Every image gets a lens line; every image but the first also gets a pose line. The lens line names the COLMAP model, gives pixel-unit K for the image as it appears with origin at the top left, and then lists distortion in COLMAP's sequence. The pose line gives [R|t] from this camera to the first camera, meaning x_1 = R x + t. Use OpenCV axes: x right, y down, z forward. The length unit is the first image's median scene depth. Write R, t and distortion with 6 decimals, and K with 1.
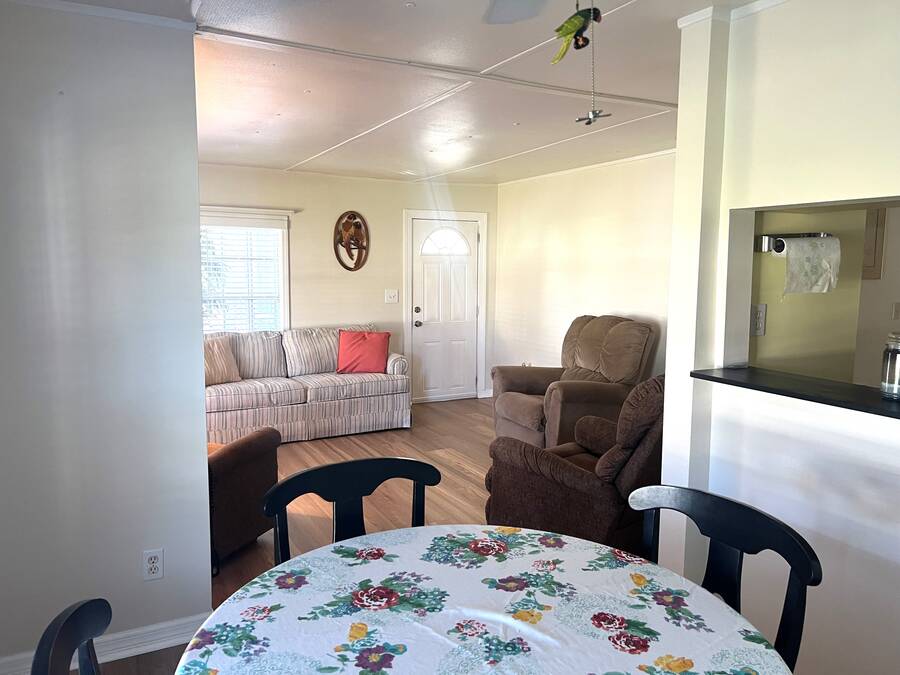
lens RADIAL K [[681.9, 0, 456.1], [0, 681.9, 344.6], [0, 0, 1]] dist [0.066091, -0.066623]
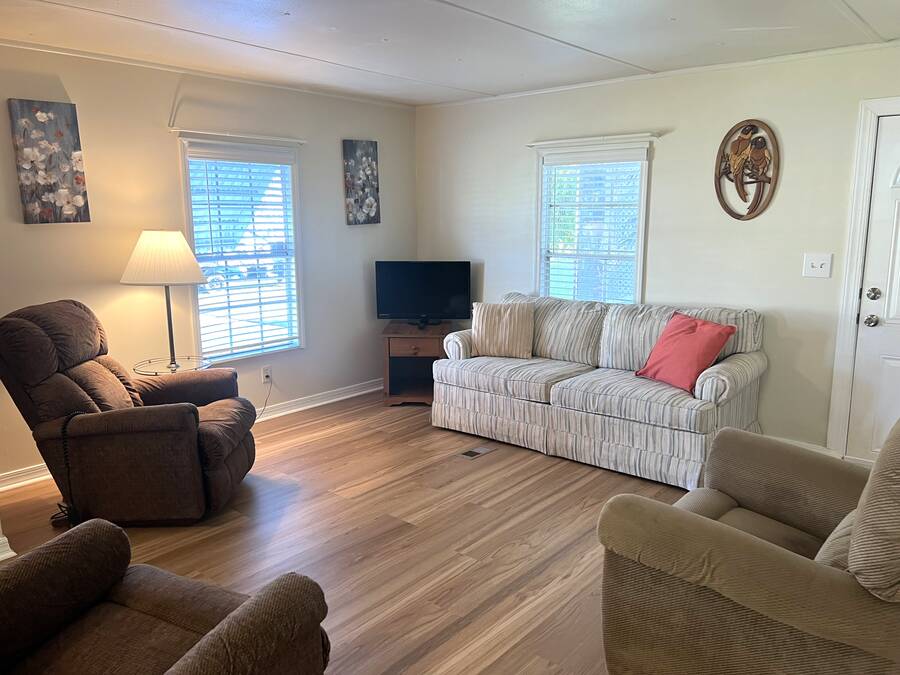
lens RADIAL K [[681.9, 0, 453.2], [0, 681.9, 336.8], [0, 0, 1]] dist [0.066091, -0.066623]
pose [[0.352683, 0.156849, -0.922504, 0.346795], [-0.095910, 0.986719, 0.131100, -0.061226], [0.930815, 0.042240, 0.363042, 0.544329]]
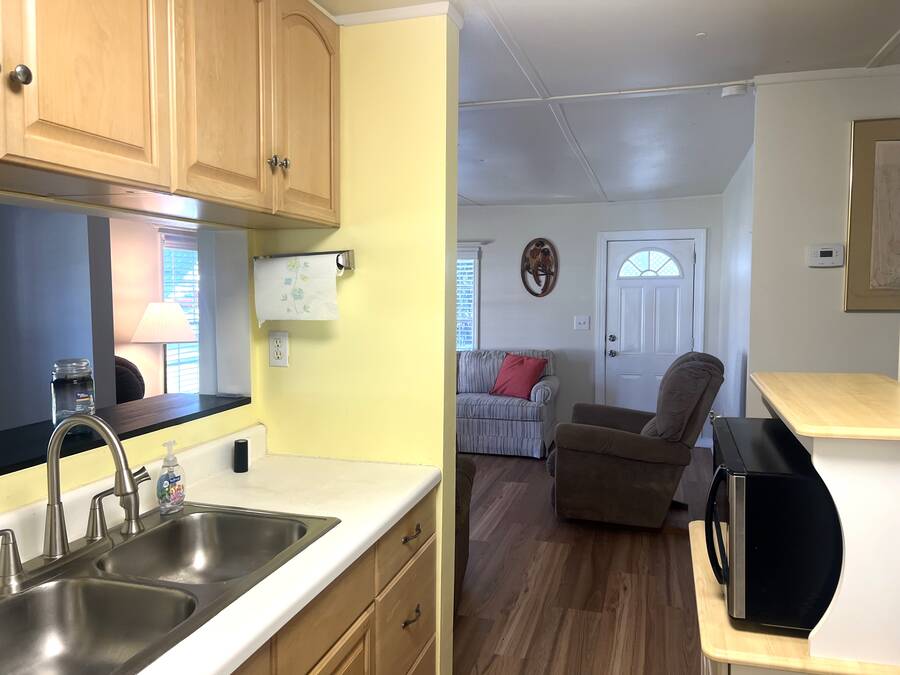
lens RADIAL K [[681.9, 0, 445.2], [0, 681.9, 331.8], [0, 0, 1]] dist [0.066091, -0.066623]
pose [[0.696320, 0.035452, -0.716855, 0.484112], [-0.076724, 0.996733, -0.025232, -0.019950], [0.713619, 0.072569, 0.696765, 0.201200]]
